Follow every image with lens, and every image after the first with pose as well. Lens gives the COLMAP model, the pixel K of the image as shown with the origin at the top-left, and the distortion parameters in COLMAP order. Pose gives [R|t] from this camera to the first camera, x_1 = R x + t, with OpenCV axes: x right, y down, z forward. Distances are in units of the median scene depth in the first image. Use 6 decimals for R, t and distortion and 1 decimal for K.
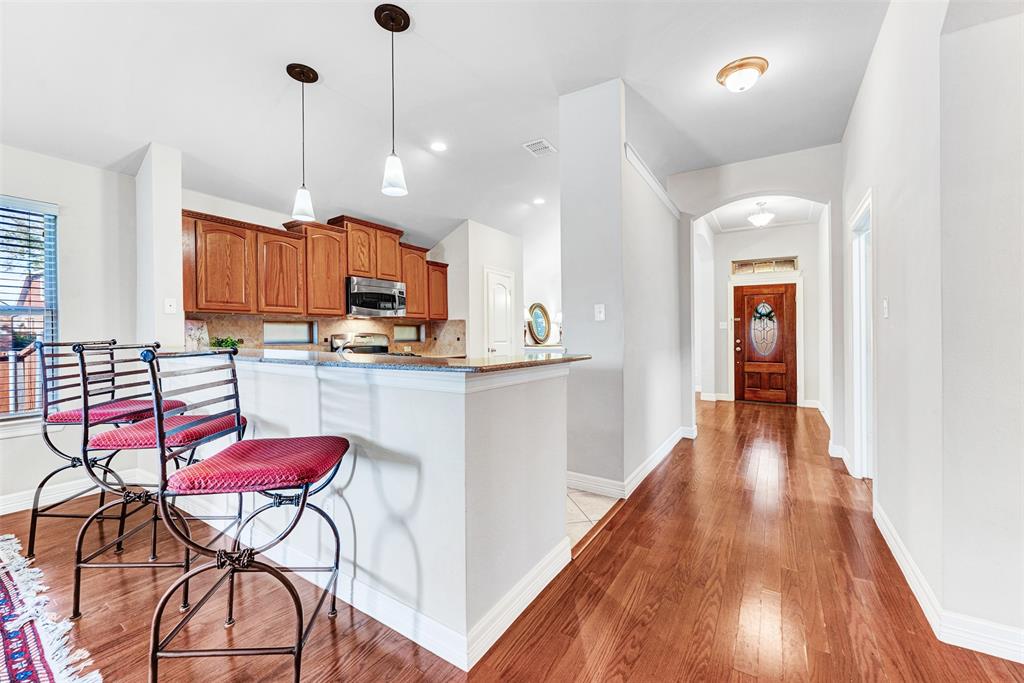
lens RADIAL K [[412.1, 0, 490.9], [0, 412.1, 337.6], [0, 0, 1]] dist [0.002735, -0.000602]
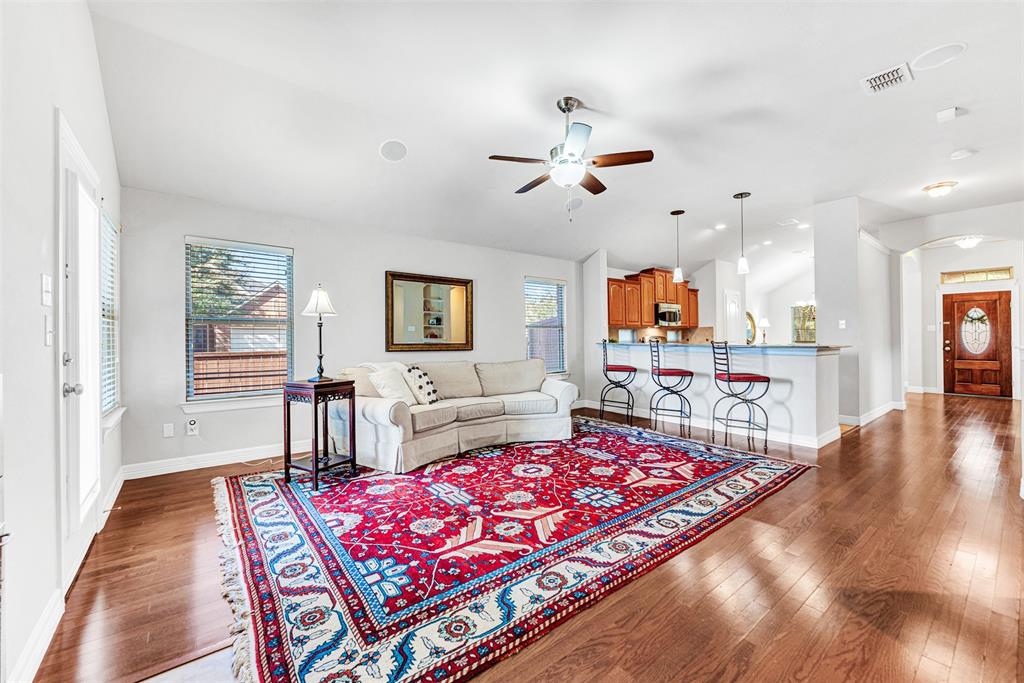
lens RADIAL K [[412.1, 0, 509.0], [0, 412.1, 337.7], [0, 0, 1]] dist [0.002735, -0.000602]
pose [[0.958086, -0.001834, -0.286475, -0.254771], [0.000355, 0.999986, -0.005213, 0.002927], [0.286481, 0.004893, 0.958073, -0.476985]]
